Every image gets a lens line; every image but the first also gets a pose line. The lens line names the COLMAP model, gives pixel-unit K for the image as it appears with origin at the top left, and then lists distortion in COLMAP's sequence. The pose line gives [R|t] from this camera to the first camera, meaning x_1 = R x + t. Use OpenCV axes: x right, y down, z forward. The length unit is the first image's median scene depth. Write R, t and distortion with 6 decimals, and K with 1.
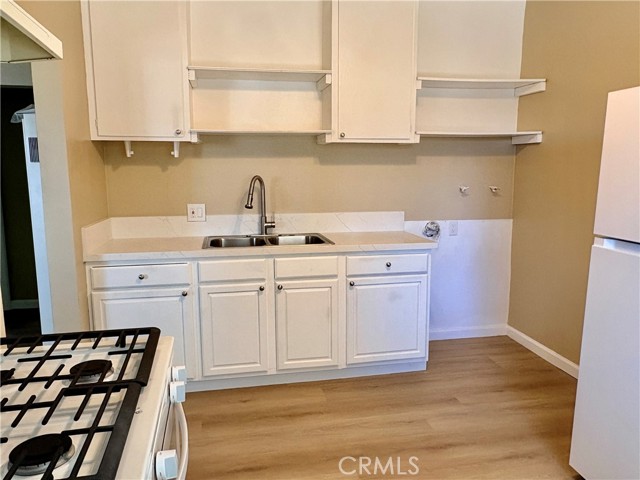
lens RADIAL K [[478.0, 0, 320.0], [0, 478.0, 240.0], [0, 0, 1]] dist [-0.000736, -0.000918]
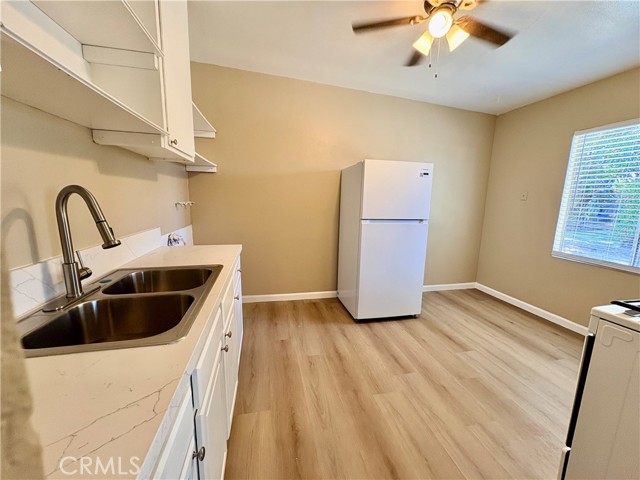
lens RADIAL K [[255.7, 0, 319.2], [0, 255.7, 239.4], [0, 0, 1]] dist [0.000614, -0.000134]
pose [[-0.023613, -0.159487, 0.986918, -0.424505], [0.130287, 0.978283, 0.161209, -0.088828], [-0.991195, 0.132390, -0.002321, 0.757952]]
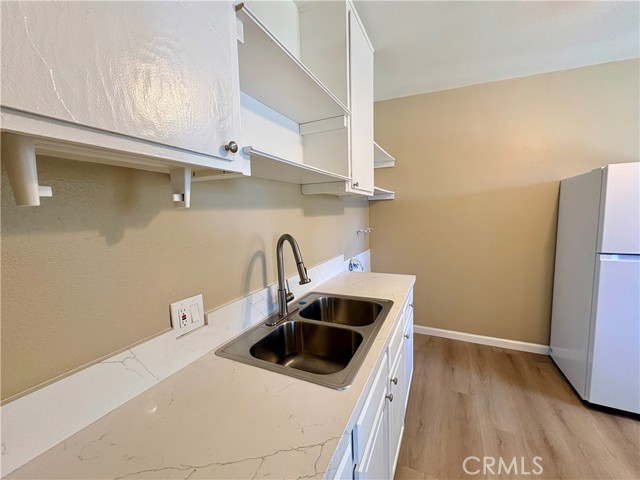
lens RADIAL K [[255.7, 0, 319.2], [0, 255.7, 239.4], [0, 0, 1]] dist [0.000614, -0.000134]
pose [[0.600886, -0.098571, 0.793234, -0.403637], [0.150098, 0.988629, 0.009151, -0.125449], [-0.785116, 0.113564, 0.608848, 0.748442]]
